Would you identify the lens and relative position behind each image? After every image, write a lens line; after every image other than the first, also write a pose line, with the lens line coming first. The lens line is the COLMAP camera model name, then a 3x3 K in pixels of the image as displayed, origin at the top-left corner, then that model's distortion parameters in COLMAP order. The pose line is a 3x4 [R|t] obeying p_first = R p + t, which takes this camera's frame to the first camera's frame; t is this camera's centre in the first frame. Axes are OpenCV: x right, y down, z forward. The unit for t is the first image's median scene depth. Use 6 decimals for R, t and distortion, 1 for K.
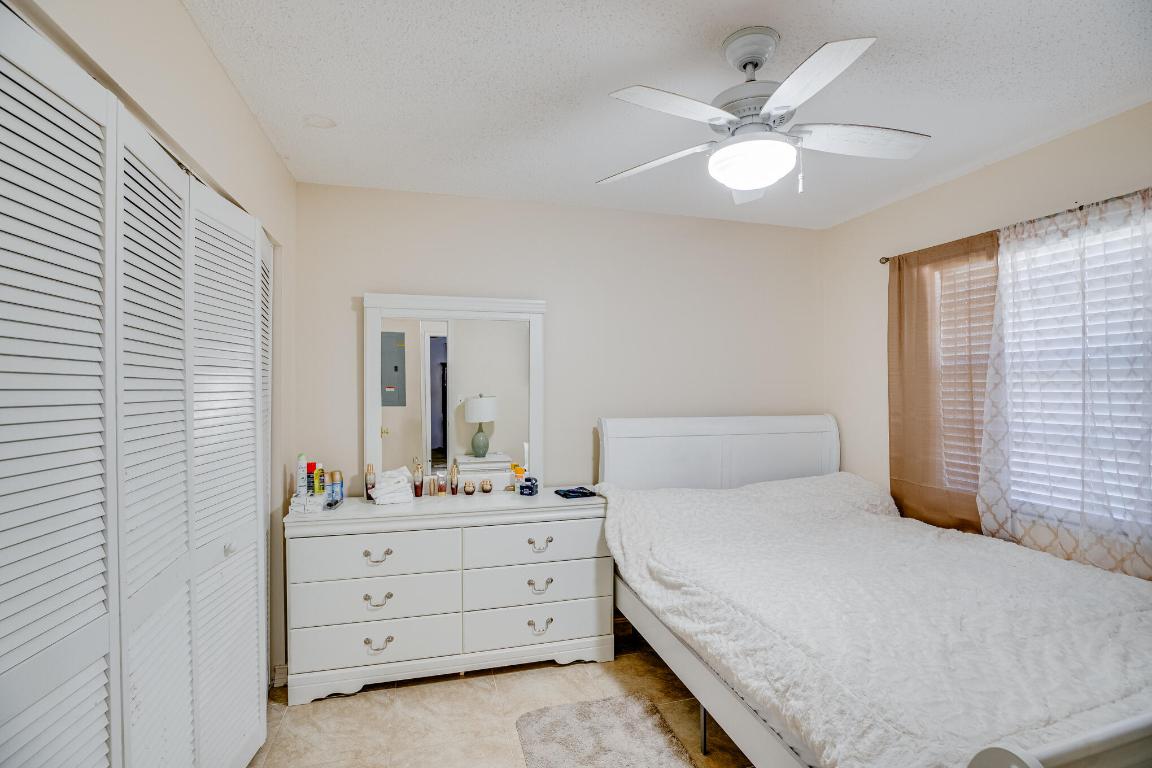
lens RADIAL K [[530.5, 0, 579.2], [0, 530.5, 383.3], [0, 0, 1]] dist [-0.025303, 0.000776]
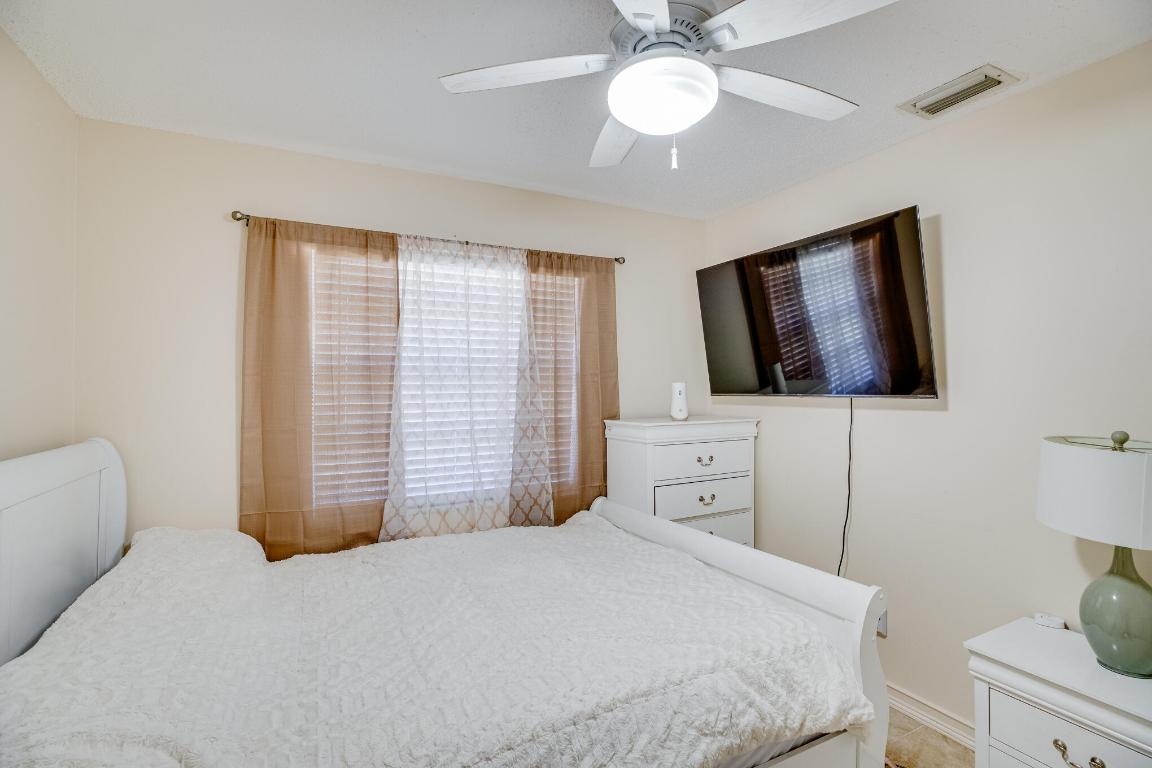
lens RADIAL K [[530.5, 0, 580.1], [0, 530.5, 381.3], [0, 0, 1]] dist [-0.025303, 0.000776]
pose [[-0.193465, 0.013760, 0.981011, -0.266167], [0.001969, 0.999905, -0.013636, 0.006364], [-0.981105, -0.000707, -0.193473, 0.839324]]
